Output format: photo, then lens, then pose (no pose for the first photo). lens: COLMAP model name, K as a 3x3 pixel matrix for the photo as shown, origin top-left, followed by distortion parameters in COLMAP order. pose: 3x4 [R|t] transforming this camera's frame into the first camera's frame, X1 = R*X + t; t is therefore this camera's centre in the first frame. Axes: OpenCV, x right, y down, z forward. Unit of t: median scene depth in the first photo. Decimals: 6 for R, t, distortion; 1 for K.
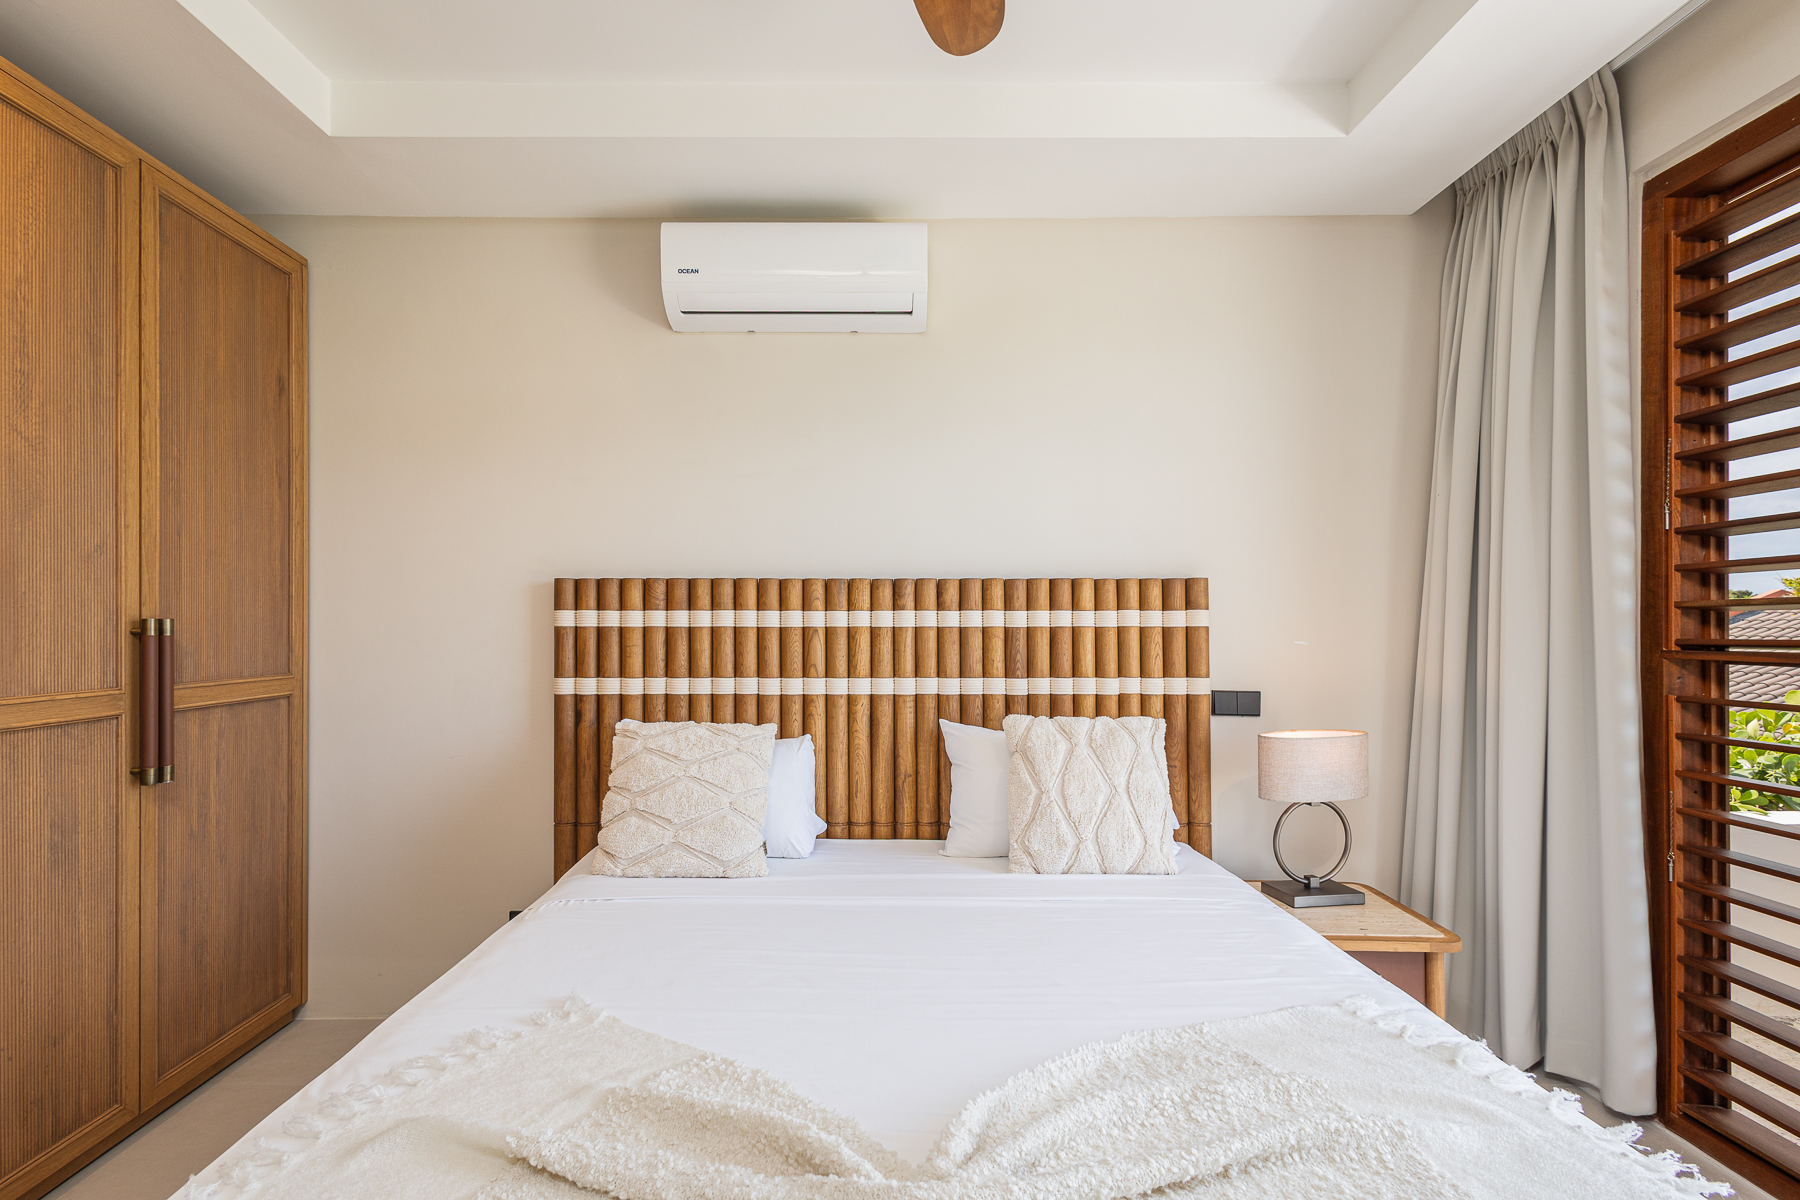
lens RADIAL K [[852.4, 0, 899.9], [0, 852.4, 631.4], [0, 0, 1]] dist [0.002085, -0.000484]
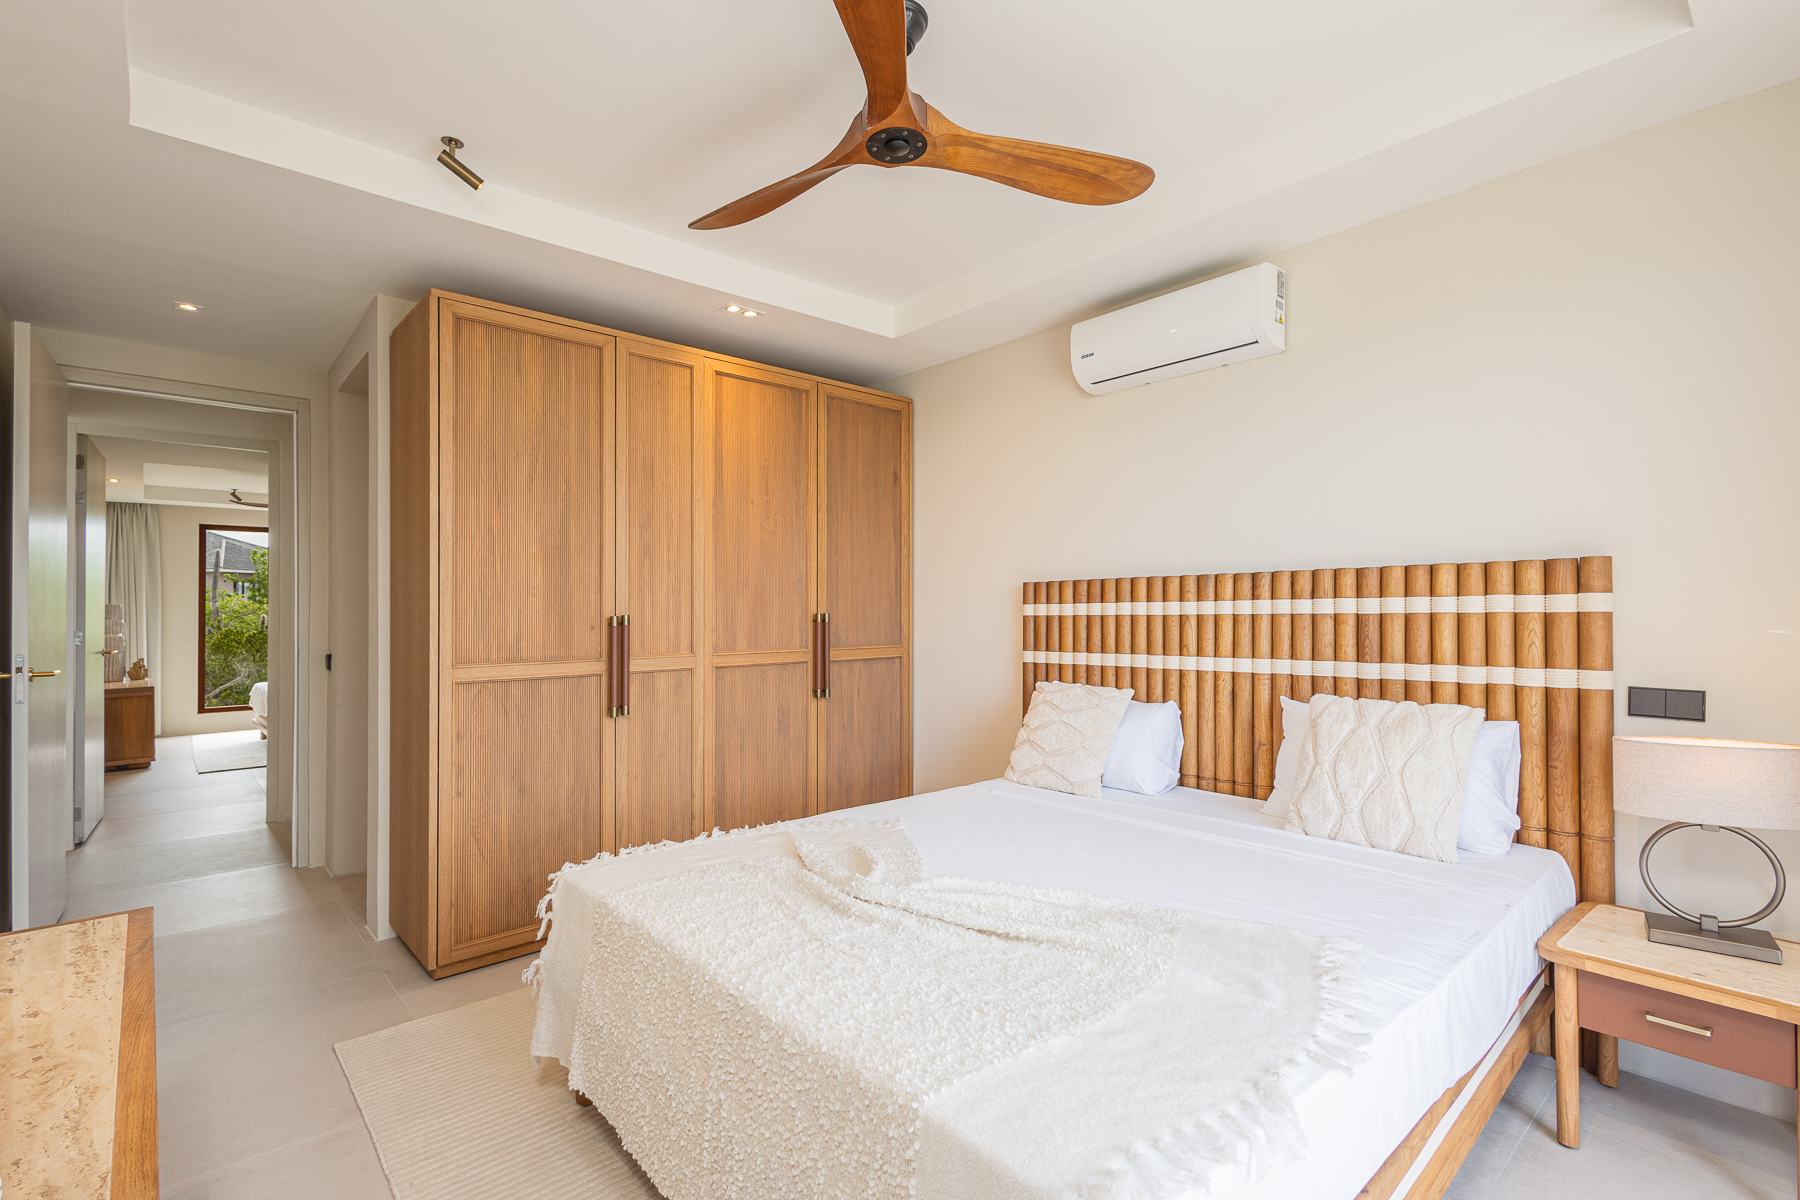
lens RADIAL K [[846.2, 0, 900.0], [0, 846.2, 600.0], [0, 0, 1]] dist [0.001238, -0.000063]
pose [[0.658186, -0.019066, -0.752614, 0.552018], [0.005494, 0.999774, -0.020522, -0.003666], [0.752836, 0.009373, 0.658142, -0.114456]]
